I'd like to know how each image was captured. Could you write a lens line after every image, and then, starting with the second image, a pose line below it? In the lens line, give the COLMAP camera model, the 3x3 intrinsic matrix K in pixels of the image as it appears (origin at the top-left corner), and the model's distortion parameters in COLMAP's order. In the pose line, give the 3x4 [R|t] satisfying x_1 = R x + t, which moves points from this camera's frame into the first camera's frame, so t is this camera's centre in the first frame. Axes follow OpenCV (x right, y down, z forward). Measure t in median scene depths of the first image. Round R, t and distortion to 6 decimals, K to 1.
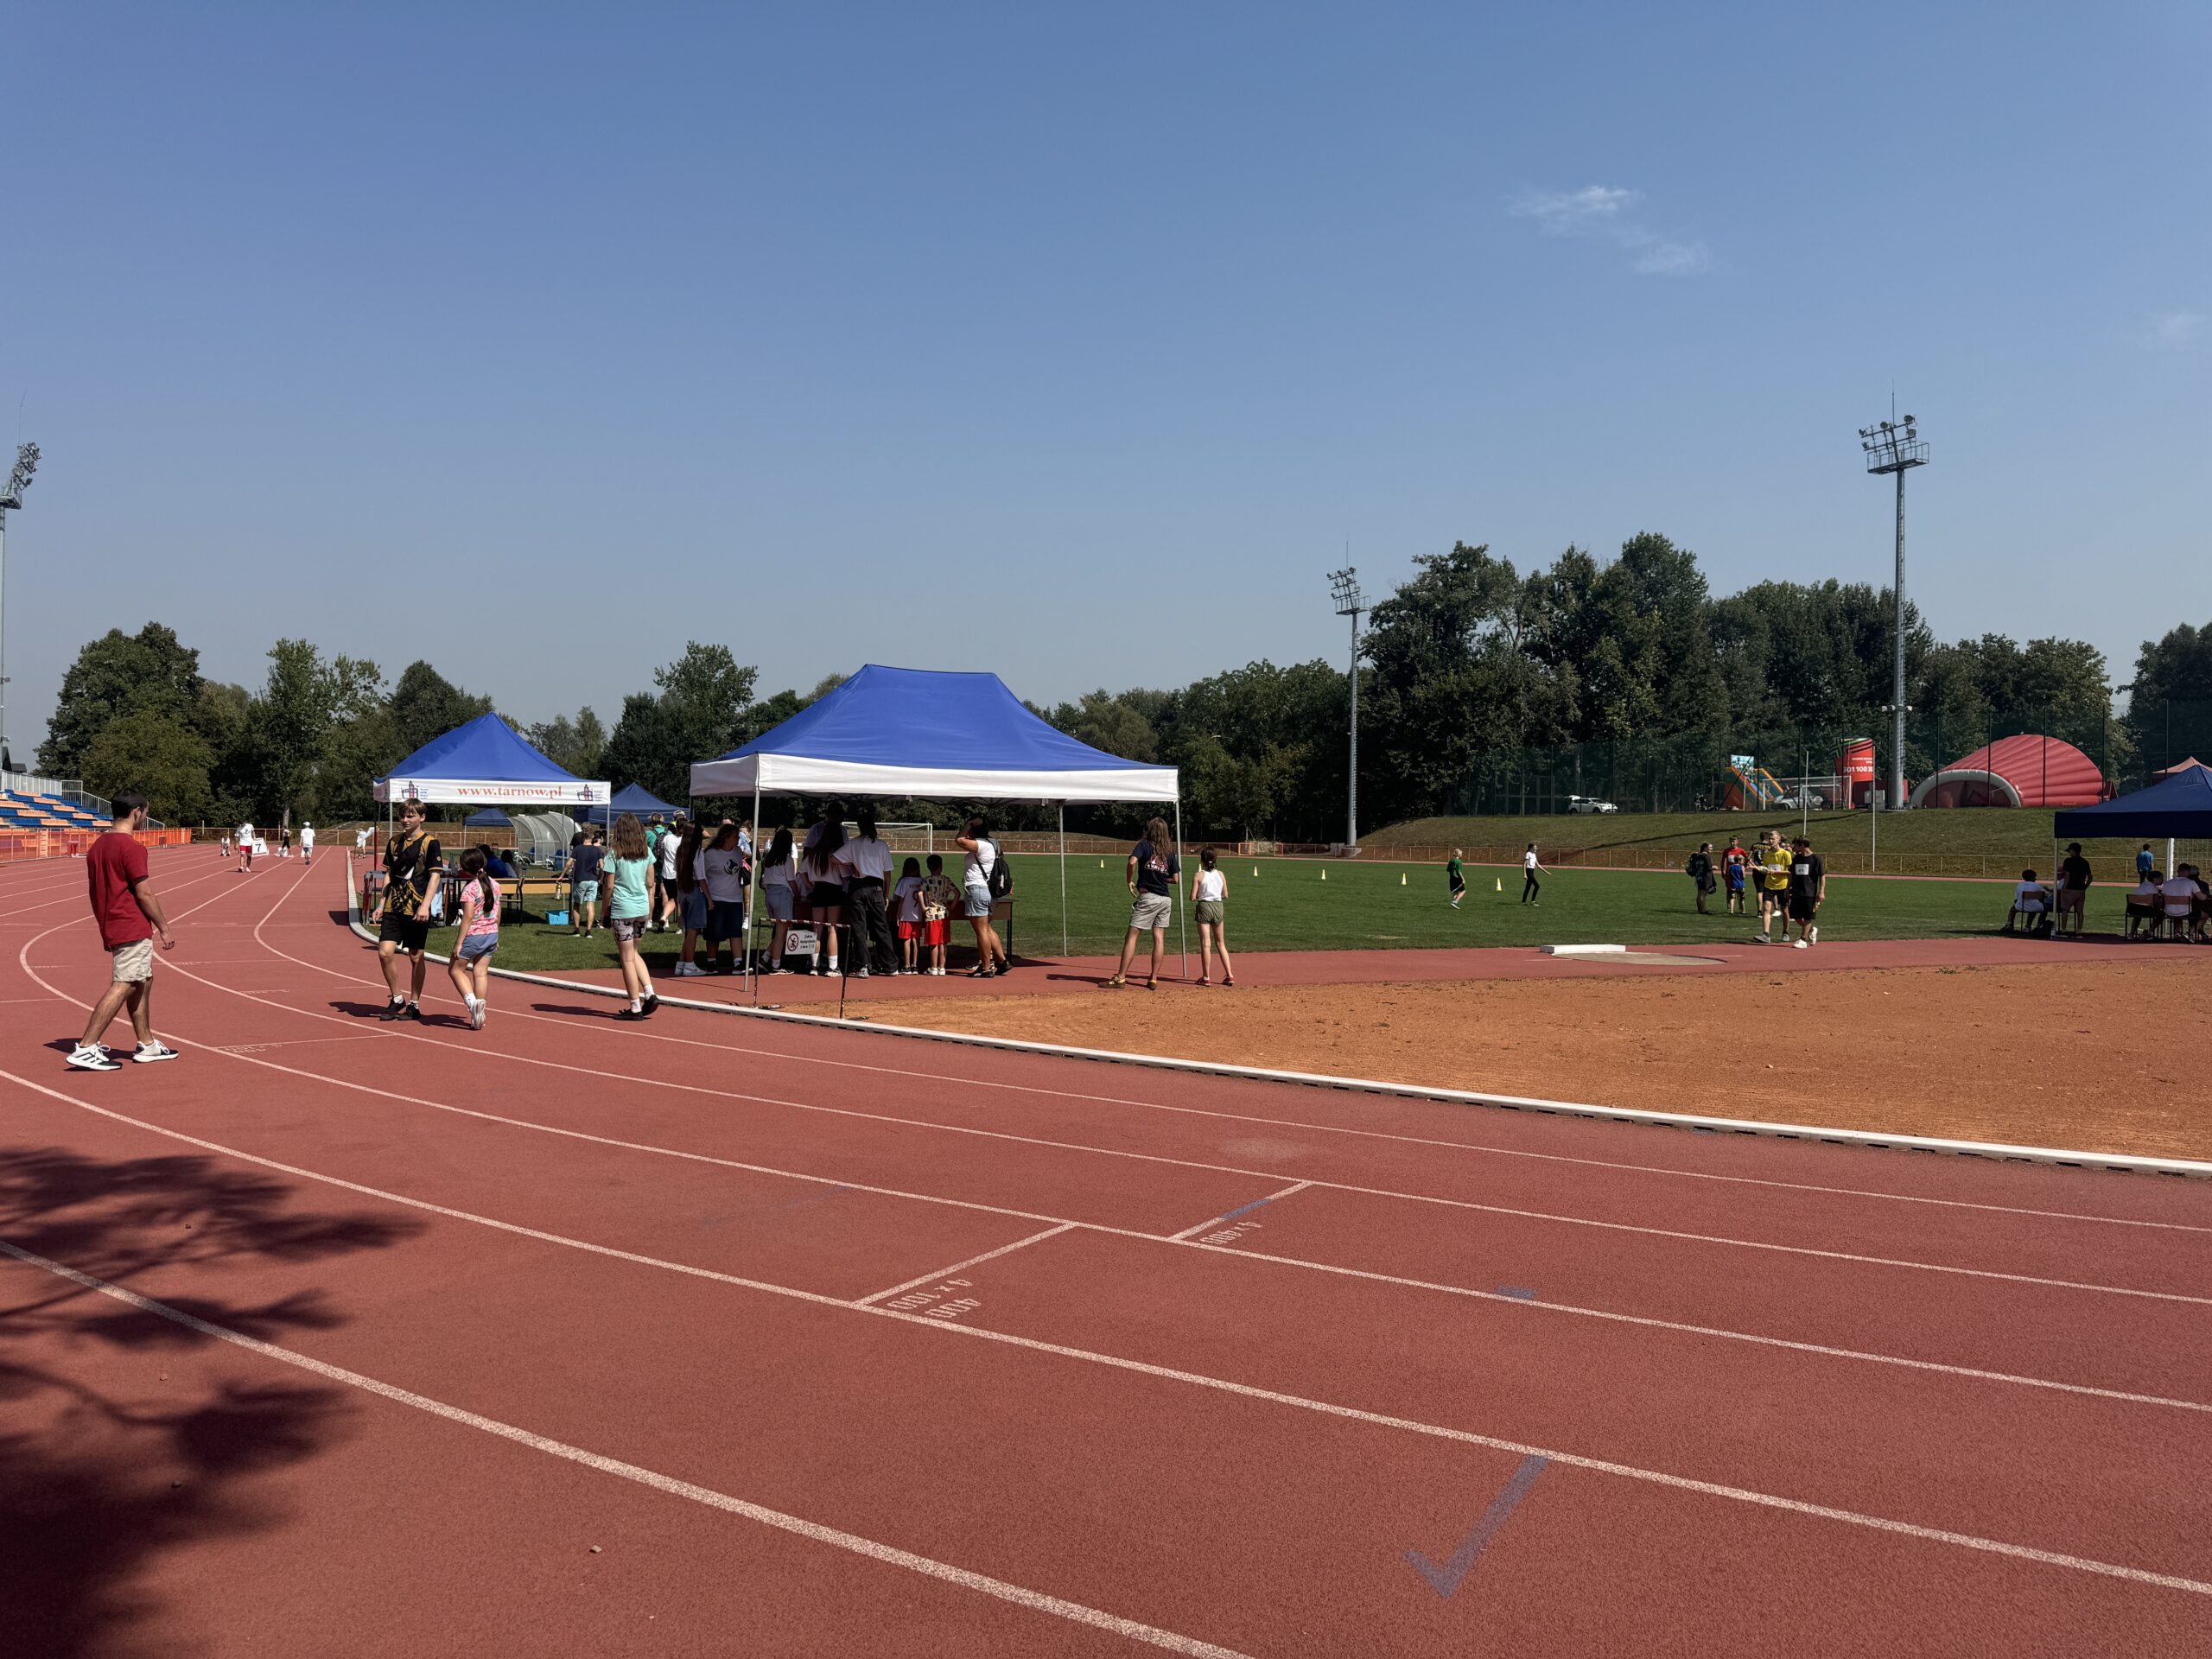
lens RADIAL K [[1563.2, 0, 1130.1], [0, 1563.2, 821.7], [0, 0, 1]] dist [0.062210, -0.080797]
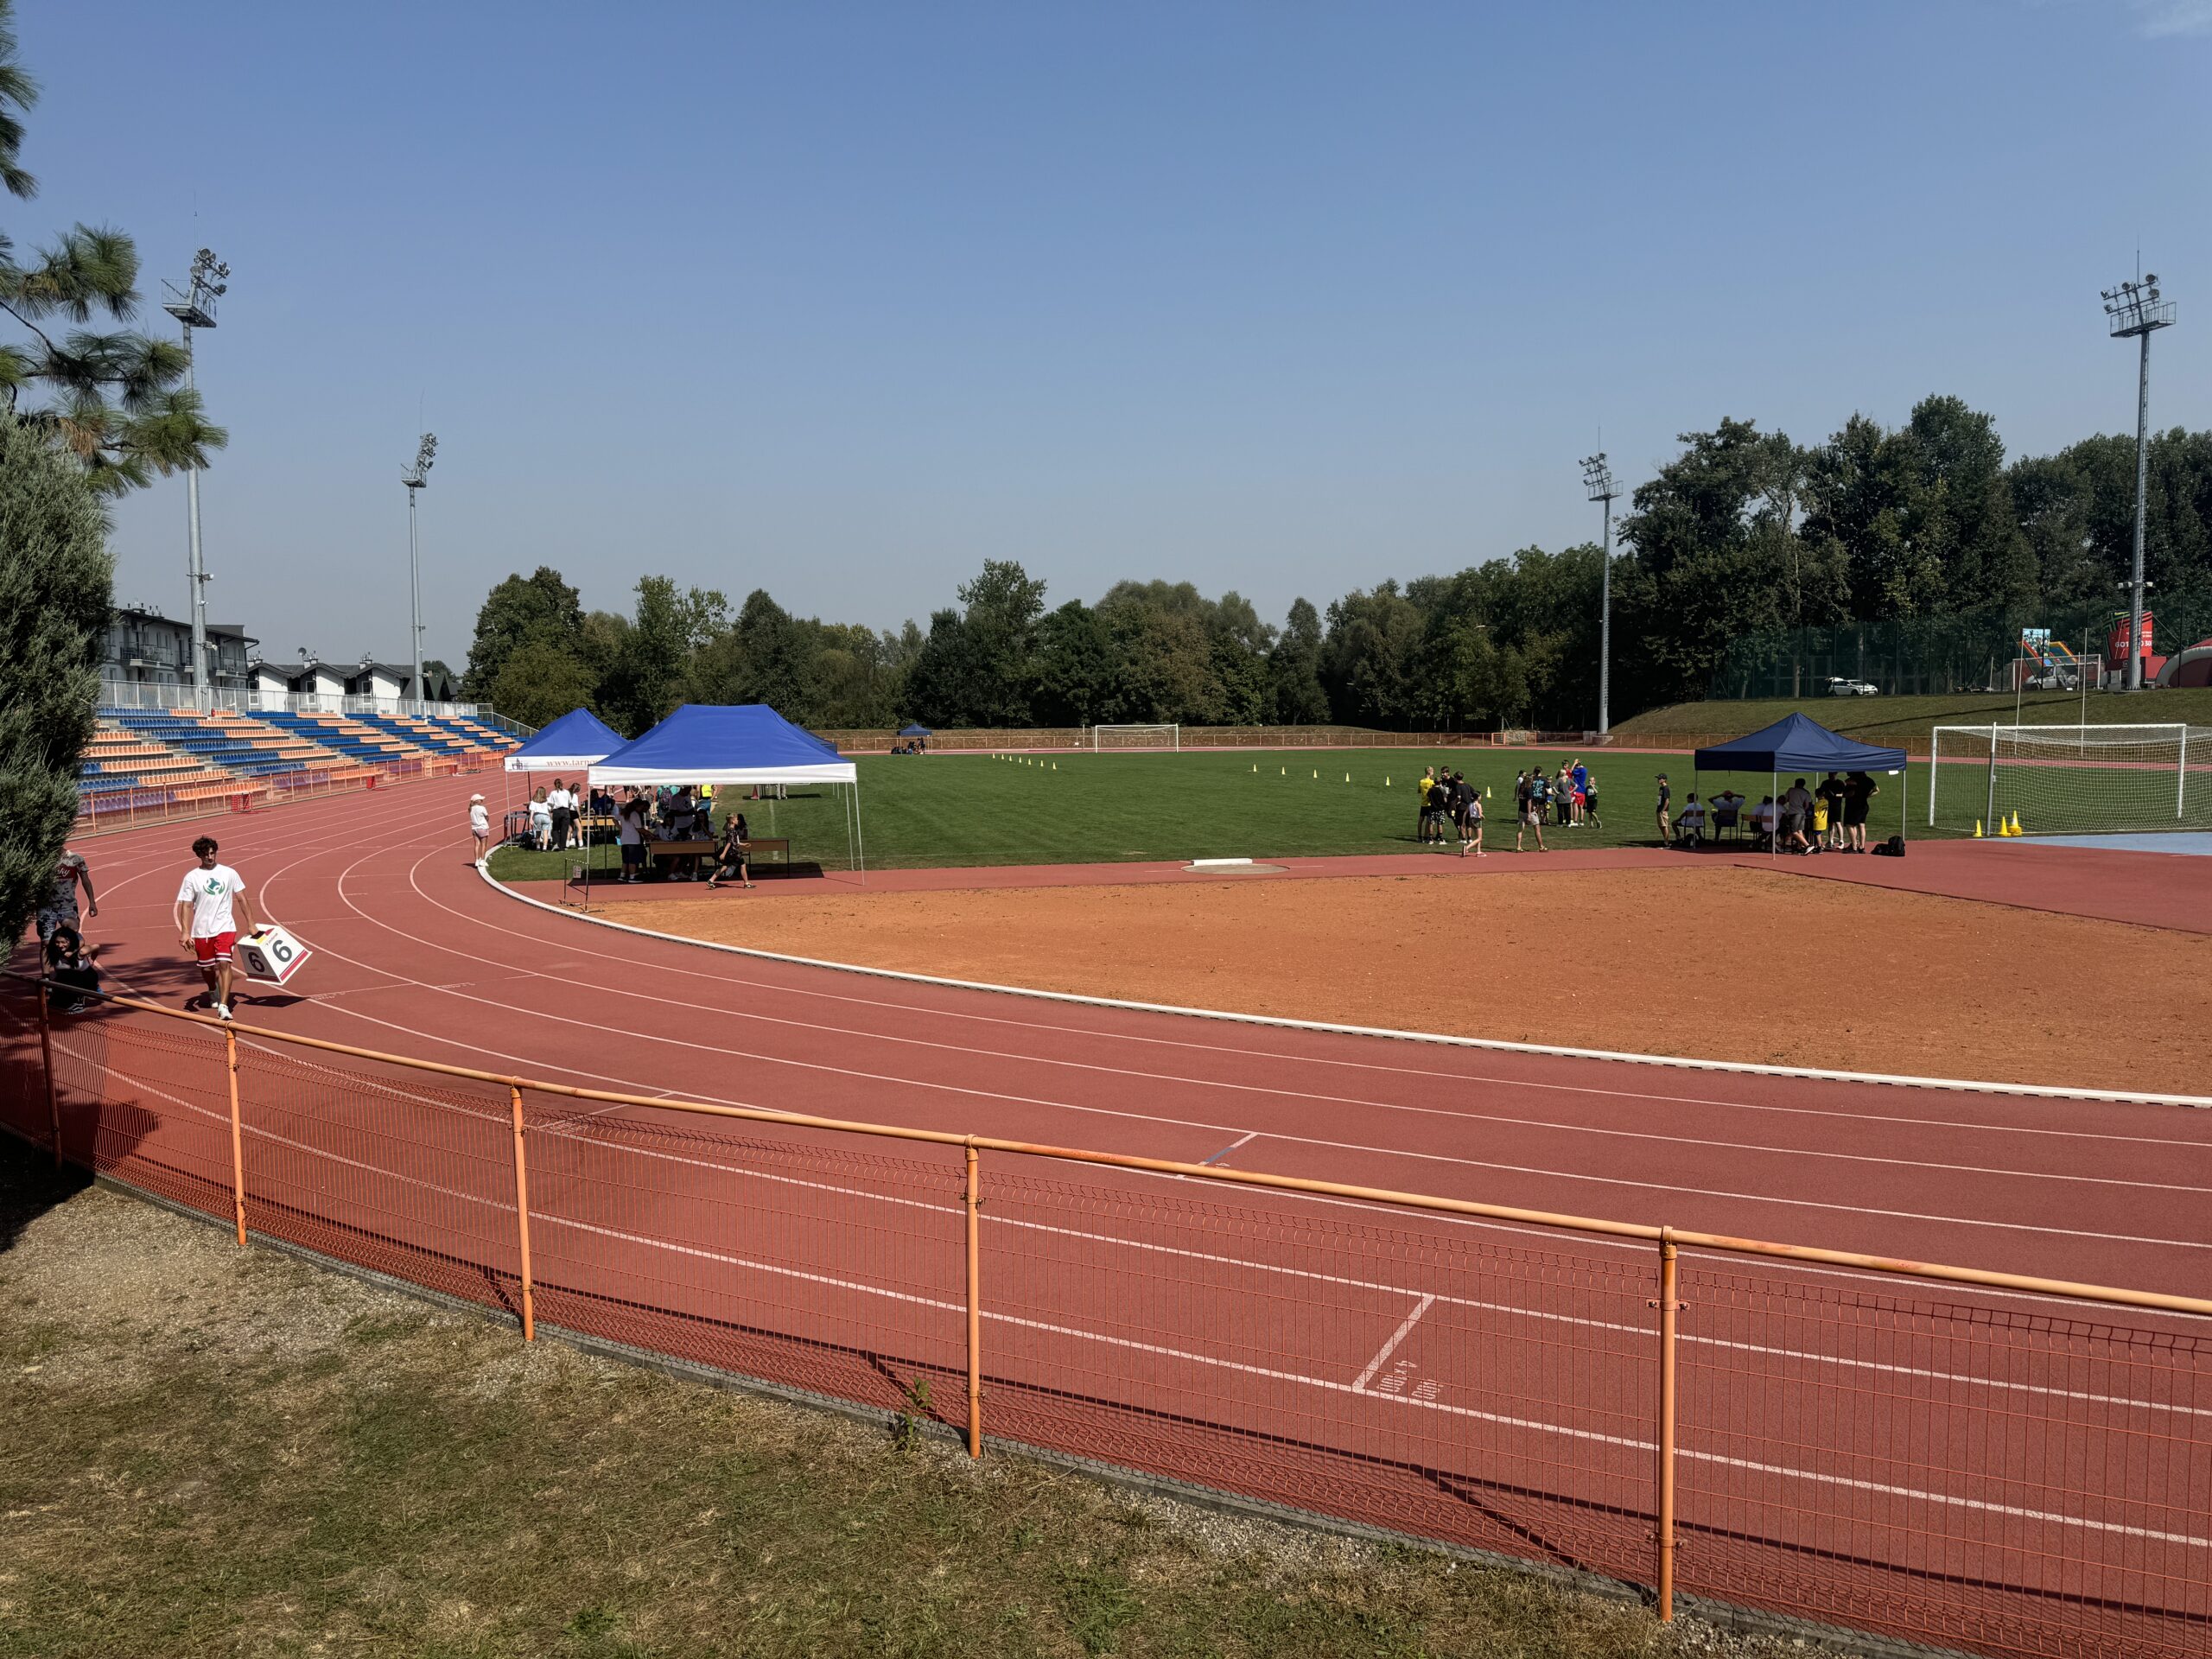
lens RADIAL K [[1563.2, 0, 1142.0], [0, 1563.2, 818.5], [0, 0, 1]] dist [0.062210, -0.080797]
pose [[0.975041, -0.009107, -0.221836, 0.078430], [0.025385, 0.997179, 0.070637, -0.009343], [0.220567, -0.074505, 0.972522, -0.064142]]
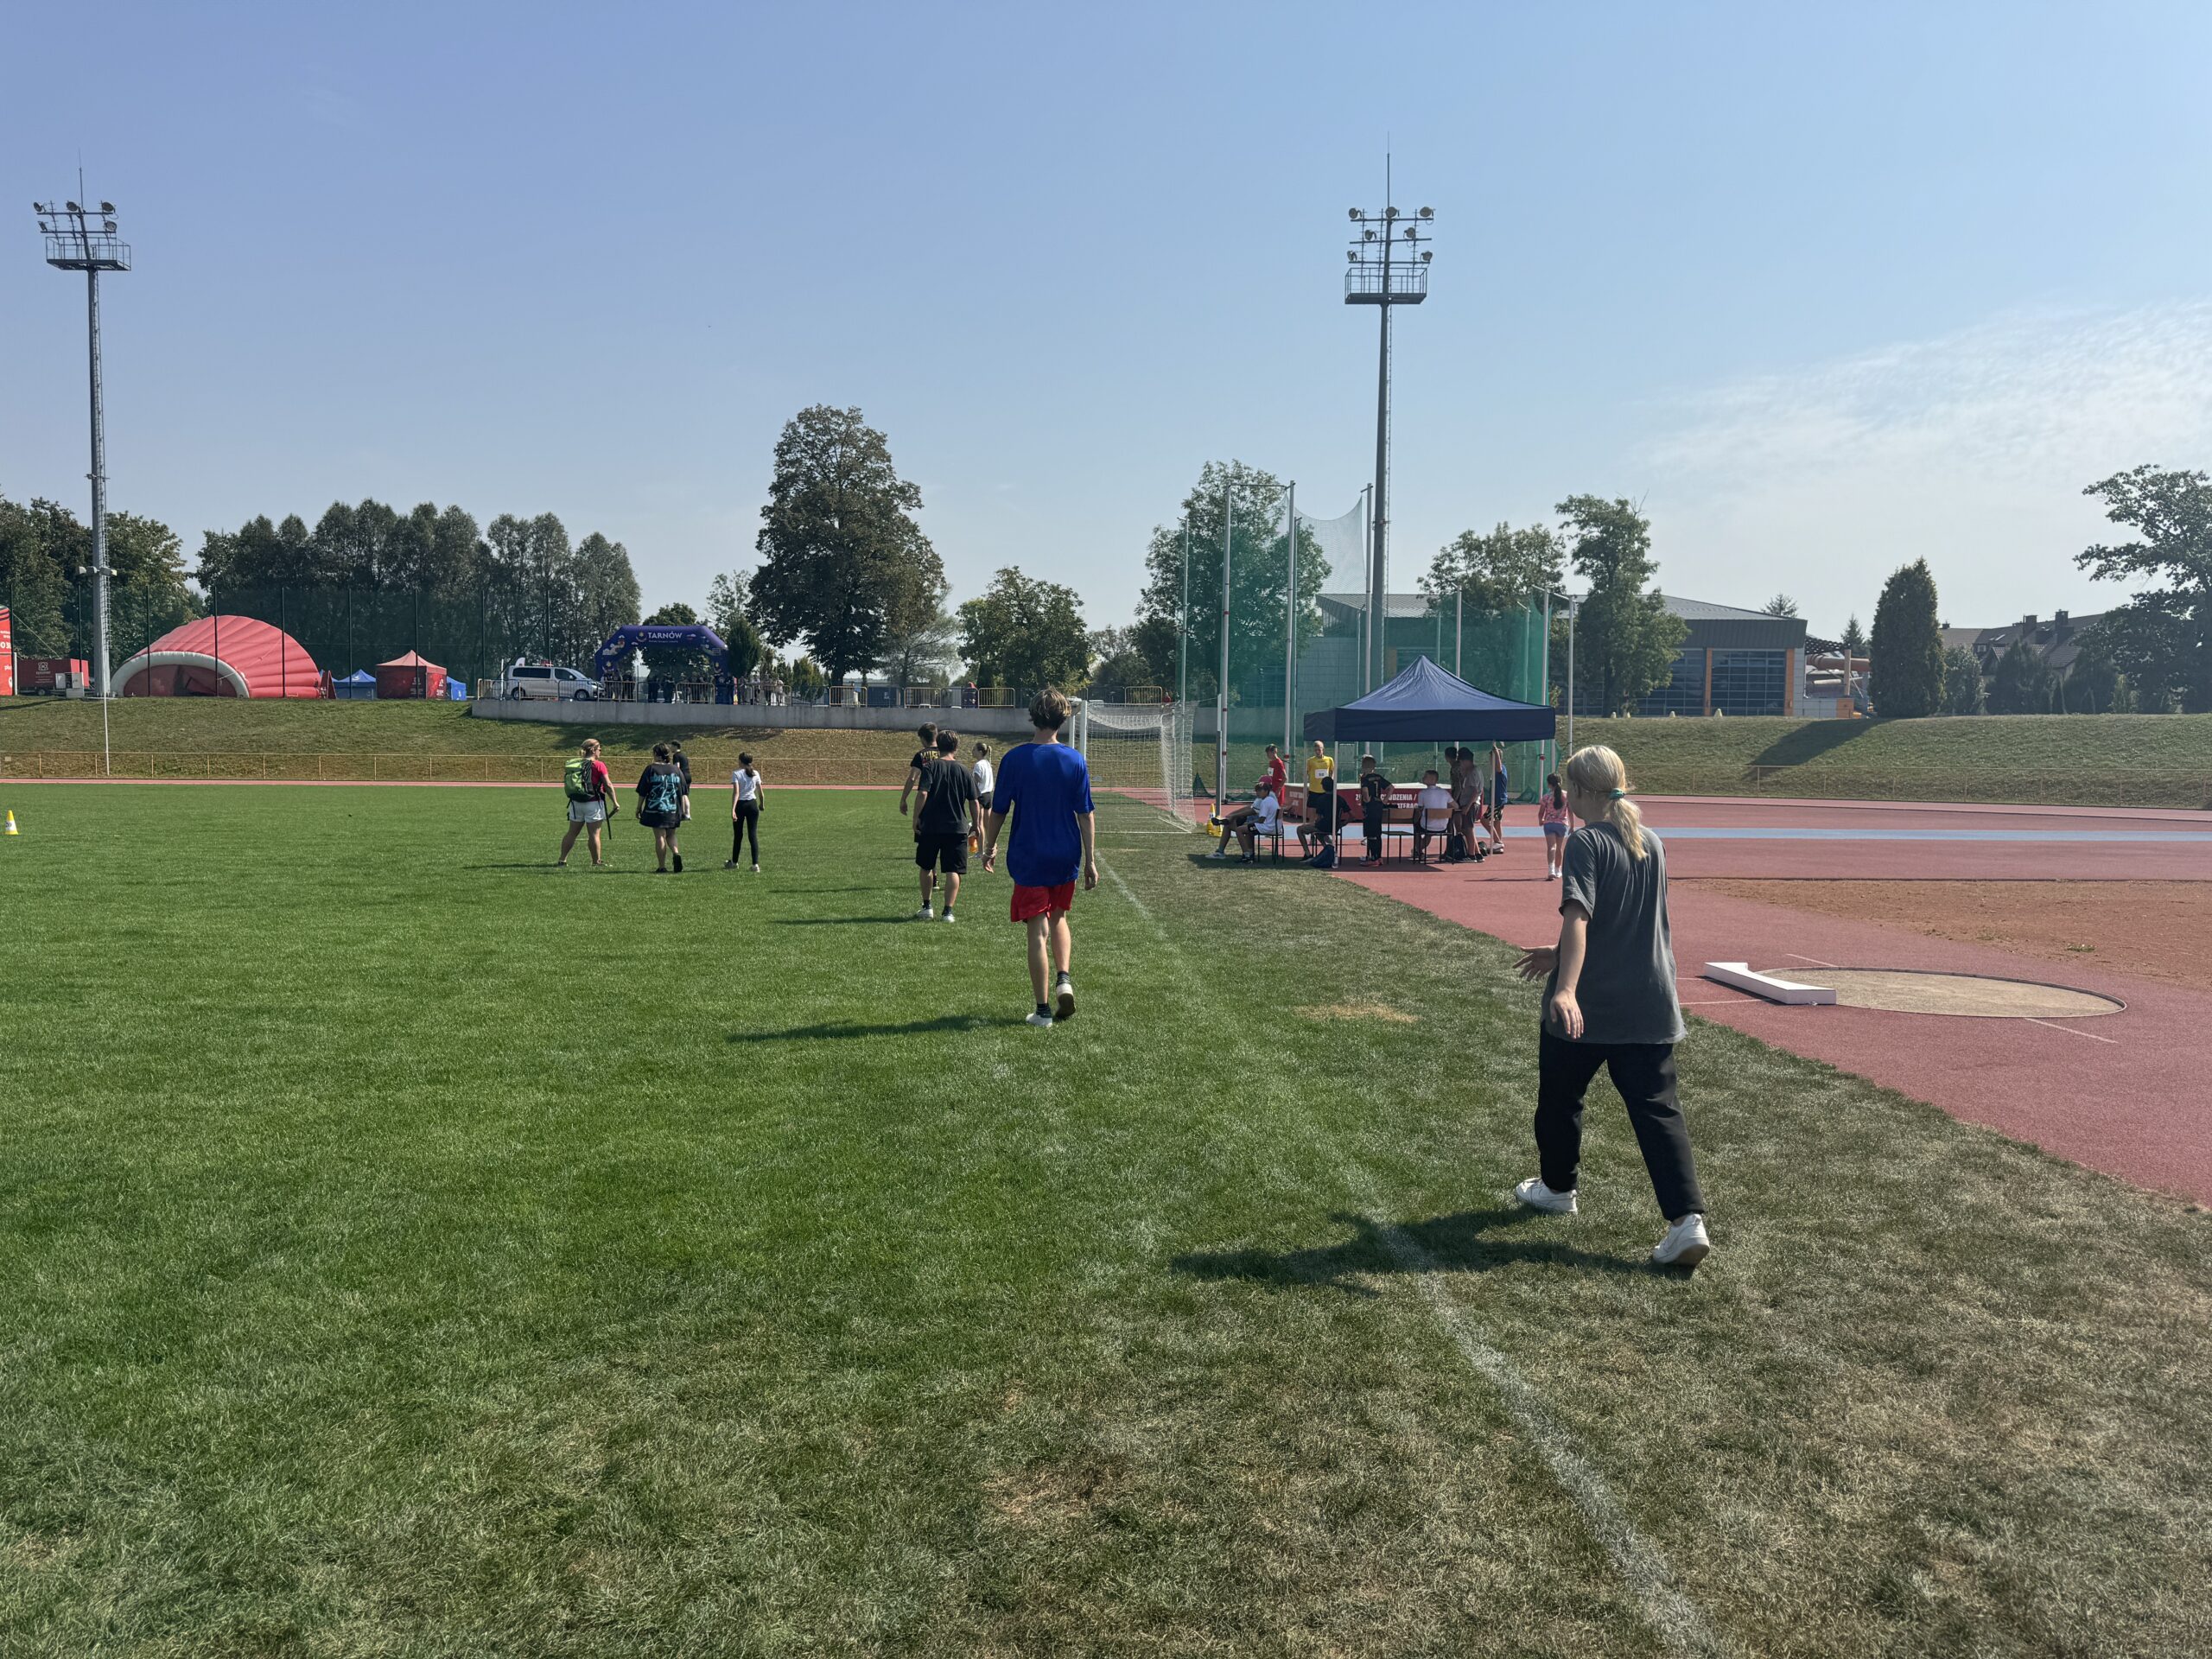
lens RADIAL K [[1563.2, 0, 1089.0], [0, 1563.2, 836.4], [0, 0, 1]] dist [0.062210, -0.080797]
pose [[0.412264, -0.053632, 0.909485, -0.033540], [-0.015411, 0.997712, 0.065820, 0.001735], [-0.910934, -0.041151, 0.410494, 0.152282]]
